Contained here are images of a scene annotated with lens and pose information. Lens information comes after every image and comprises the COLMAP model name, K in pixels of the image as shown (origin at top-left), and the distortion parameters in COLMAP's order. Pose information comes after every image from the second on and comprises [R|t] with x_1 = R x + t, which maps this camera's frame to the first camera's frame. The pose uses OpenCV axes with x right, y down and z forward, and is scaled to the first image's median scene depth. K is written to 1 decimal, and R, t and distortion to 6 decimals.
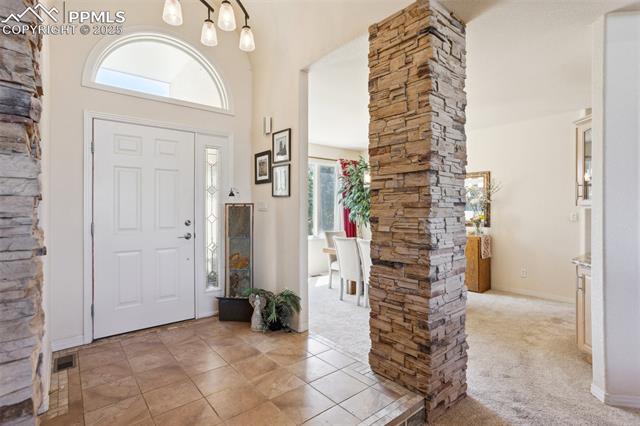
lens RADIAL K [[322.9, 0, 322.1], [0, 322.9, 207.1], [0, 0, 1]] dist [-0.002704, -0.000139]
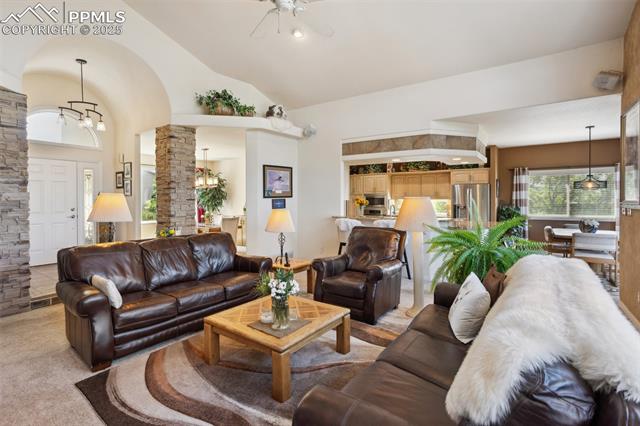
lens RADIAL K [[309.0, 0, 319.8], [0, 309.0, 202.0], [0, 0, 1]] dist [-0.000754, 0.000056]
pose [[0.969511, -0.005283, 0.244993, 0.798660], [0.003400, 0.999961, 0.008106, -0.007836], [-0.245026, -0.007026, 0.969491, -1.631178]]
